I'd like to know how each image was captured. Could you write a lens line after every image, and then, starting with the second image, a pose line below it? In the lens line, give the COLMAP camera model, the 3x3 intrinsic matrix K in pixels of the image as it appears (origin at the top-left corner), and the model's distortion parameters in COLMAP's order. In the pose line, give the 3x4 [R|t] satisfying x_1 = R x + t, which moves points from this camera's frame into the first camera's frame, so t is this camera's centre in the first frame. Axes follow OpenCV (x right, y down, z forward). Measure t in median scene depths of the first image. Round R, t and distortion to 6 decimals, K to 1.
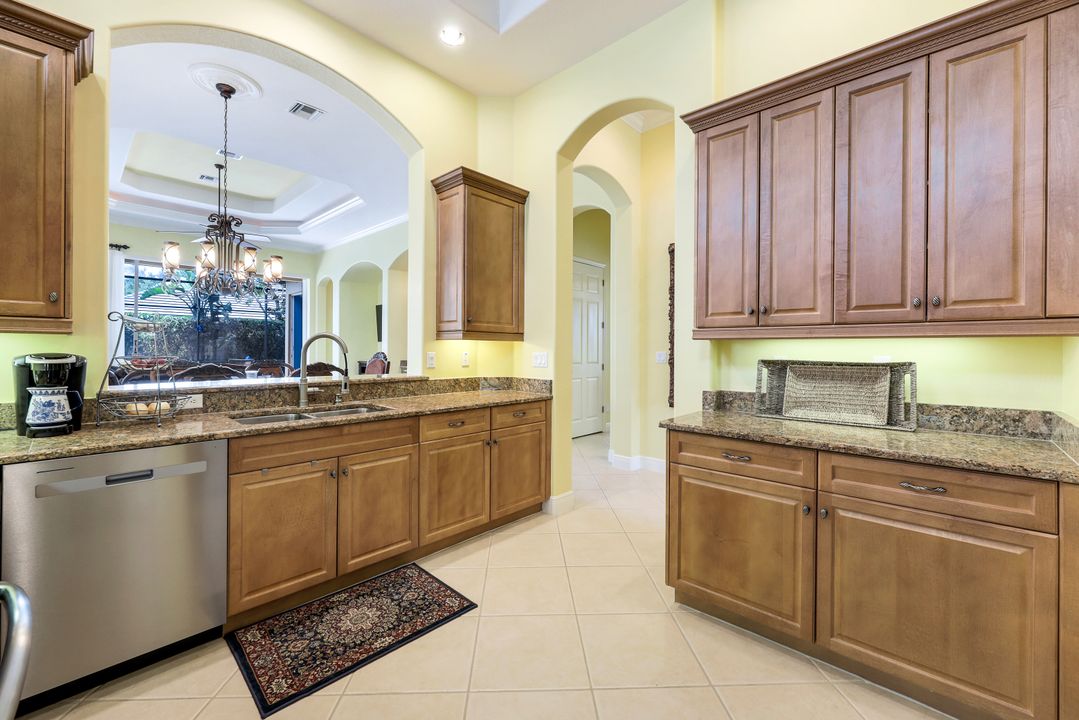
lens RADIAL K [[439.2, 0, 531.1], [0, 439.2, 348.4], [0, 0, 1]] dist [0.011615, -0.000043]
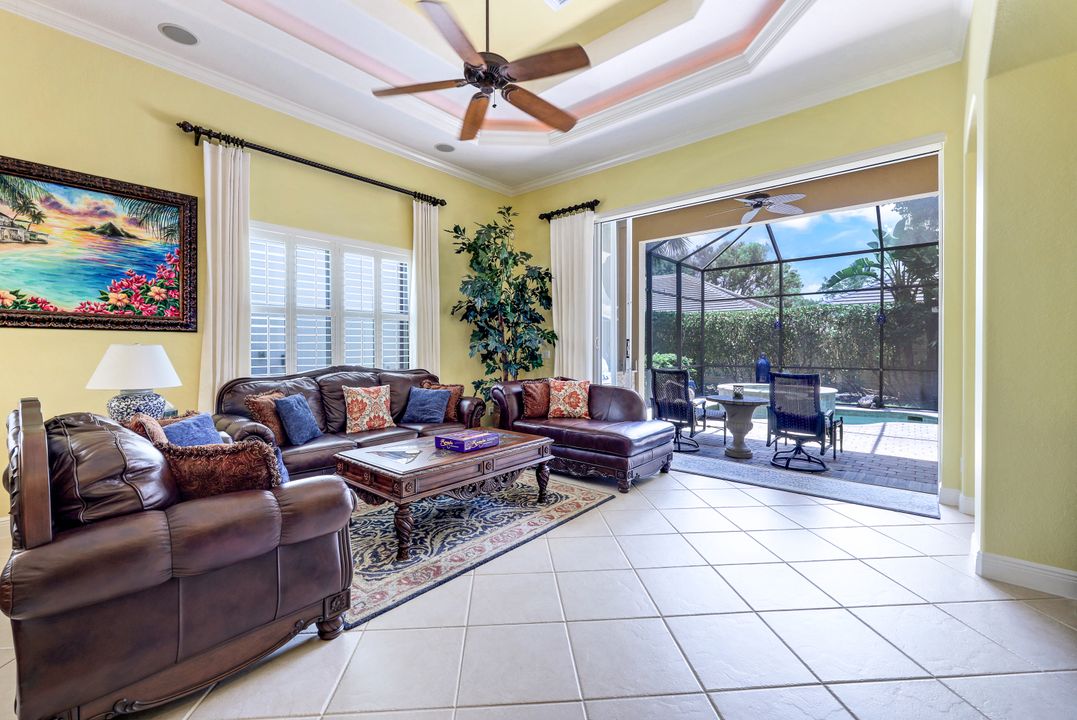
lens RADIAL K [[443.4, 0, 538.1], [0, 443.4, 351.5], [0, 0, 1]] dist [-0.000963, -0.000338]
pose [[0.059488, -0.000108, -0.998229, -0.800261], [0.004800, 0.999988, 0.000178, 0.005137], [0.998217, -0.004802, 0.059488, 2.967697]]
